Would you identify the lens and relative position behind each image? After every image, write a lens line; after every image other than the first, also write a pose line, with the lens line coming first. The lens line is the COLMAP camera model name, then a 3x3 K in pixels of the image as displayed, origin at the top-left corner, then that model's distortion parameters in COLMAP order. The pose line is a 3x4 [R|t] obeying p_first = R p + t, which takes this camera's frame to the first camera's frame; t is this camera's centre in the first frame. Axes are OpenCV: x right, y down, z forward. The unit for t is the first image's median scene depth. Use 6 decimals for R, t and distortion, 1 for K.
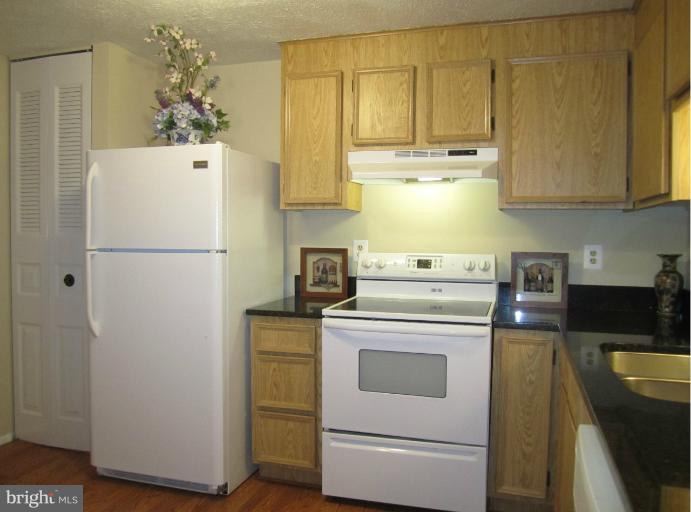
lens RADIAL K [[573.7, 0, 352.1], [0, 573.7, 255.2], [0, 0, 1]] dist [-0.044972, 0.010590]
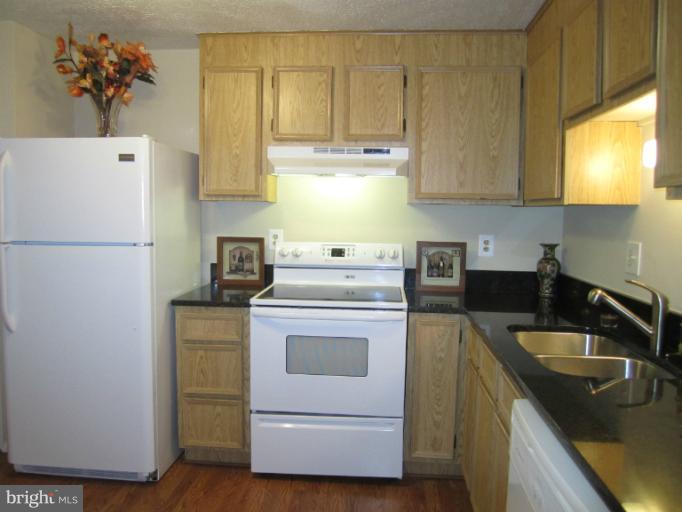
lens RADIAL K [[566.2, 0, 345.7], [0, 566.2, 254.4], [0, 0, 1]] dist [-0.044972, 0.010590]
pose [[0.976699, -0.010088, 0.214377, -0.096955], [0.000731, 0.999045, 0.043682, -0.030553], [-0.214613, -0.042508, 0.975774, -0.042550]]
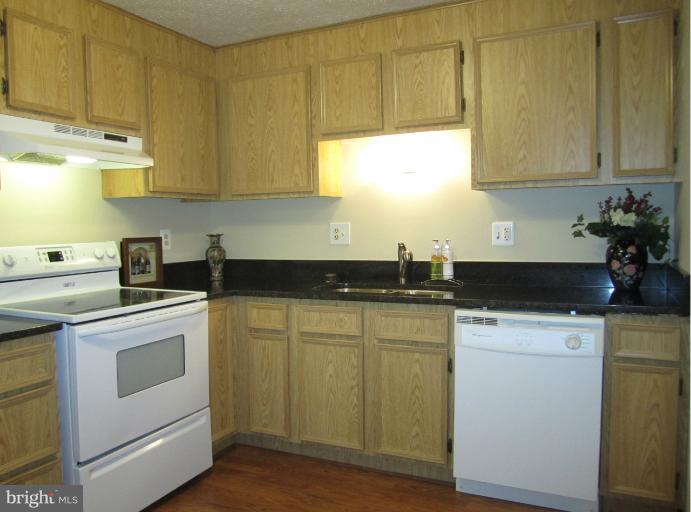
lens RADIAL K [[573.7, 0, 340.8], [0, 573.7, 257.0], [0, 0, 1]] dist [-0.044972, 0.010590]
pose [[0.151347, -0.069471, 0.986036, -0.731258], [0.054000, 0.996619, 0.061928, -0.015693], [-0.987005, 0.043873, 0.154587, 0.482135]]
